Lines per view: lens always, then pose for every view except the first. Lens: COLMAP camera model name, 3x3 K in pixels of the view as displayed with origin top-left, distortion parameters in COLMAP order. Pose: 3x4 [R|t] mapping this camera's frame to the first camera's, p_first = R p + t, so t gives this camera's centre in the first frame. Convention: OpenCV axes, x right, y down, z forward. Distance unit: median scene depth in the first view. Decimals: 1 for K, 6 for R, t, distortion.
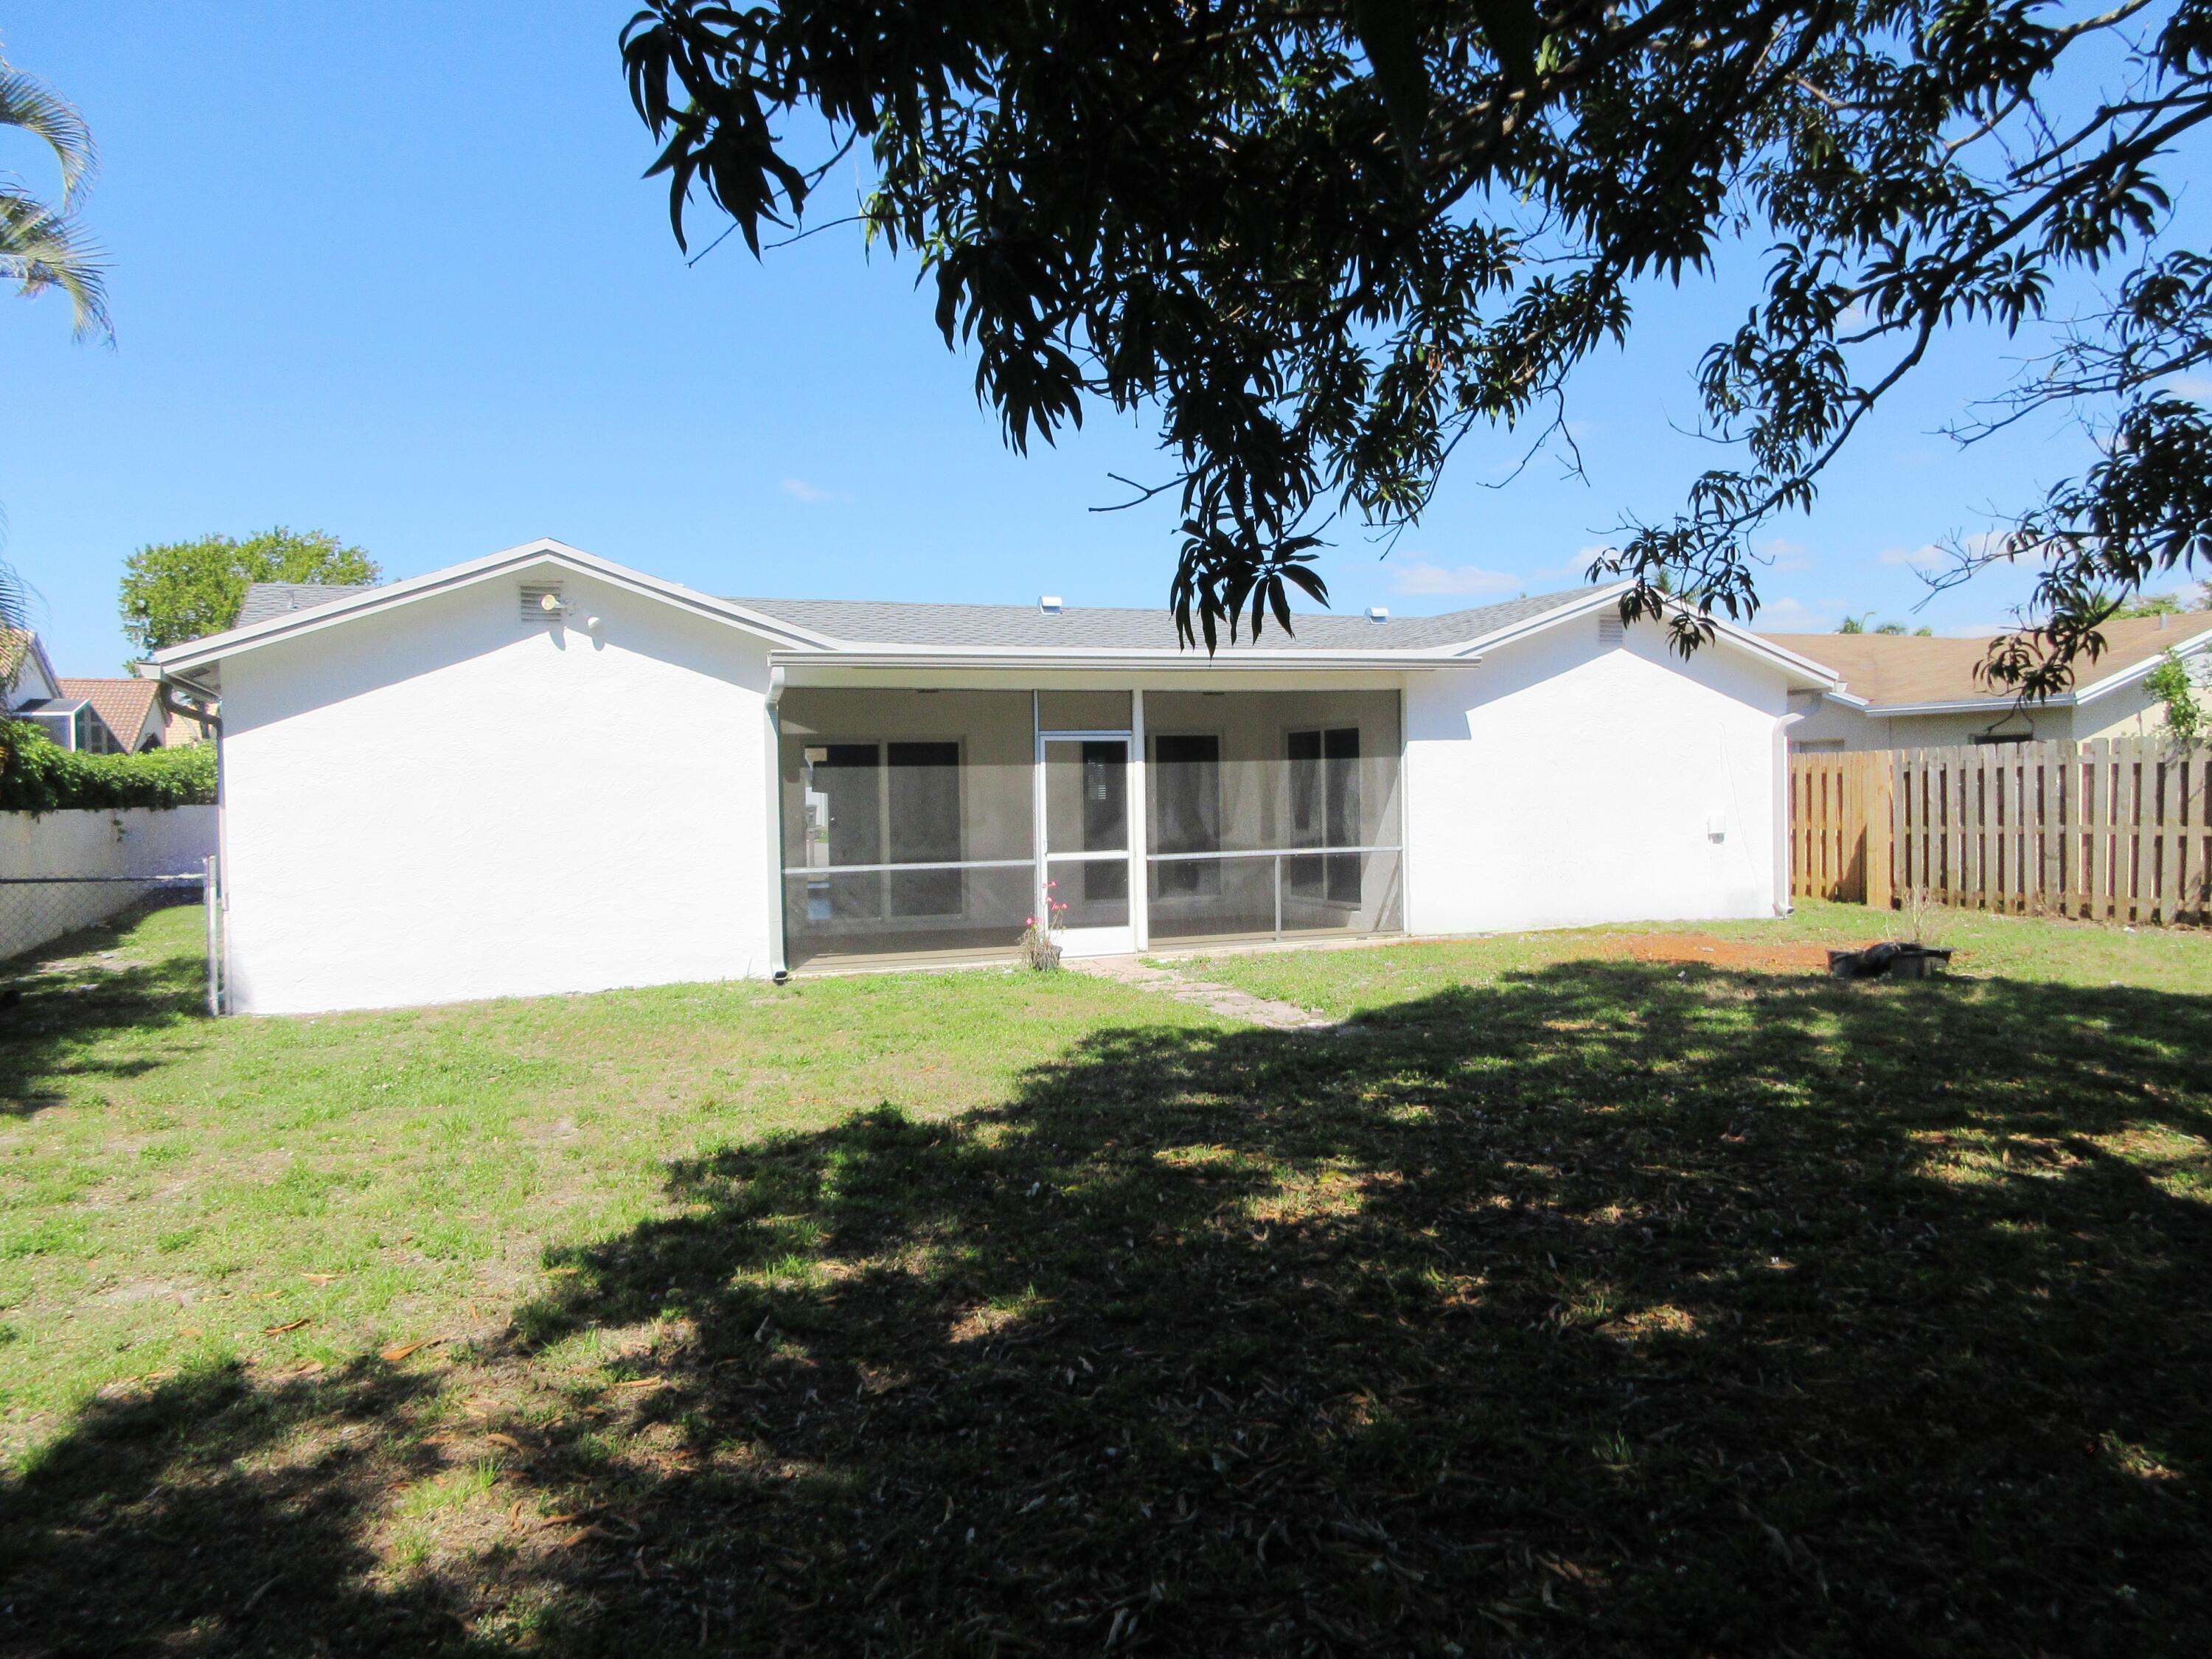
lens RADIAL K [[1658.6, 0, 1106.0], [0, 1658.6, 829.5], [0, 0, 1]] dist [0.021204, -0.000960]
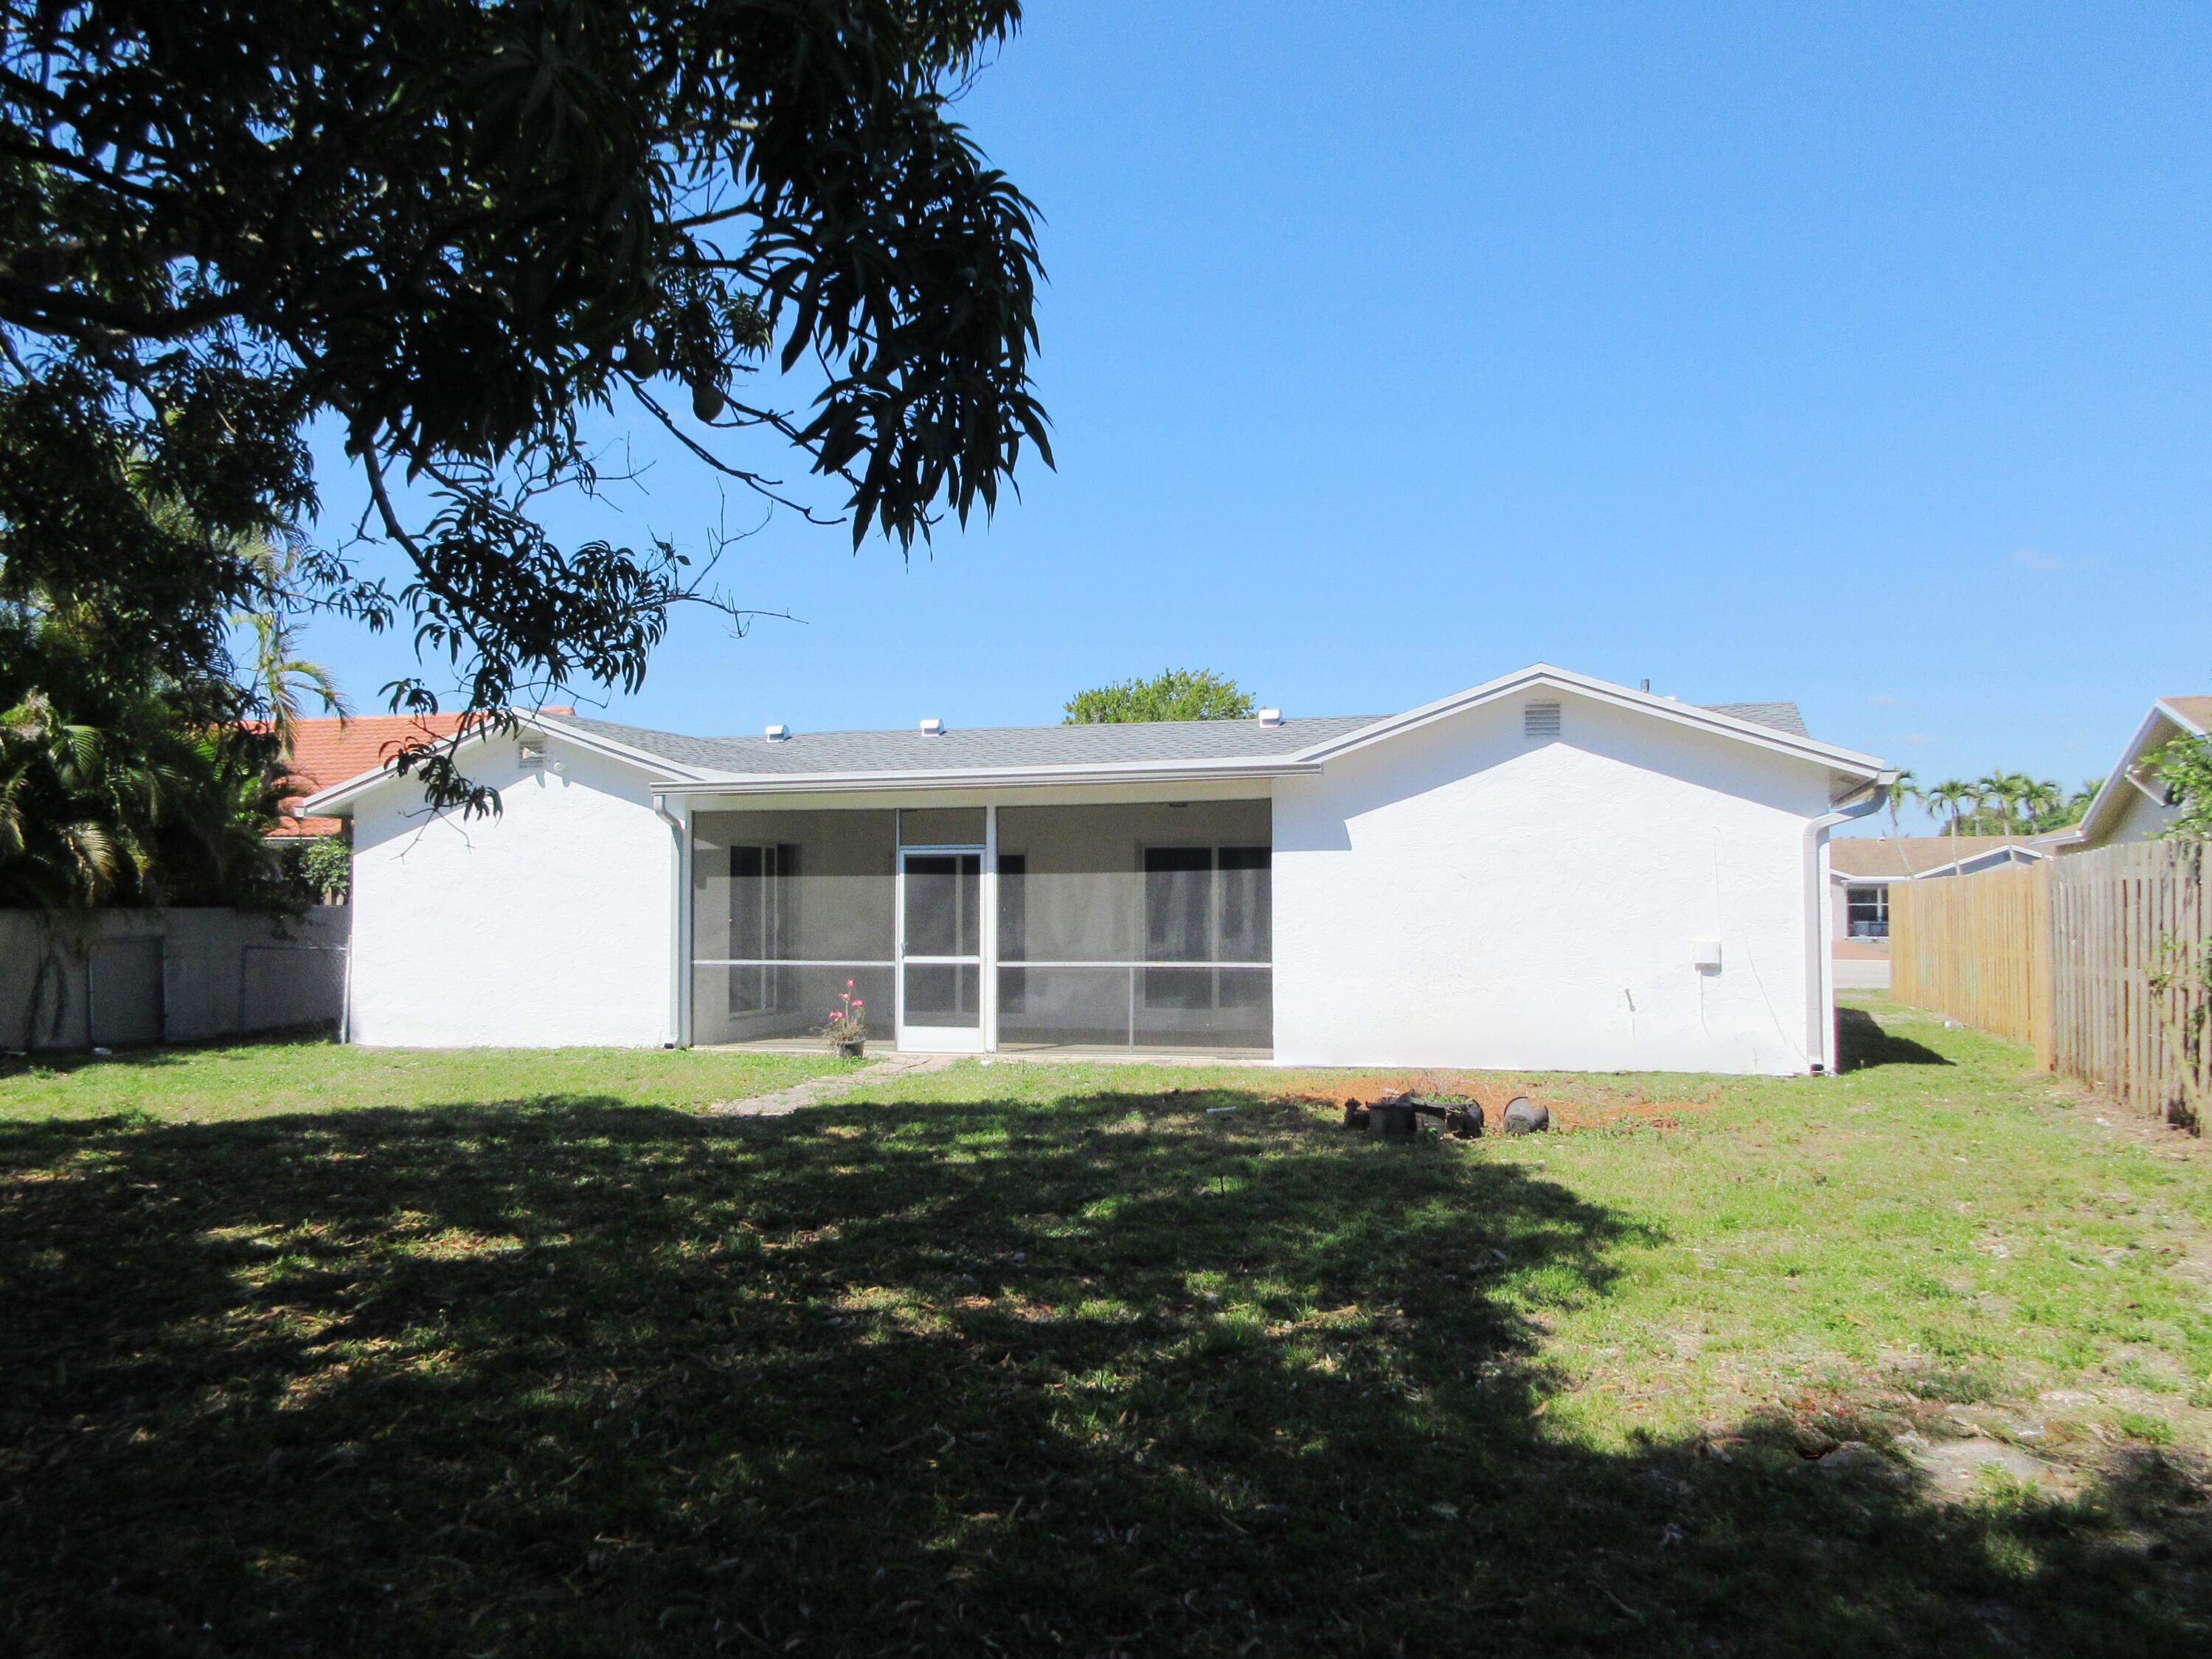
lens RADIAL K [[1493.1, 0, 1106.0], [0, 1493.1, 829.5], [0, 0, 1]] dist [-0.036254, -0.000392]
pose [[0.803054, -0.011158, -0.595801, 0.638927], [-0.024802, 0.998332, -0.052126, -0.020475], [0.595390, 0.056637, 0.801438, 0.272347]]
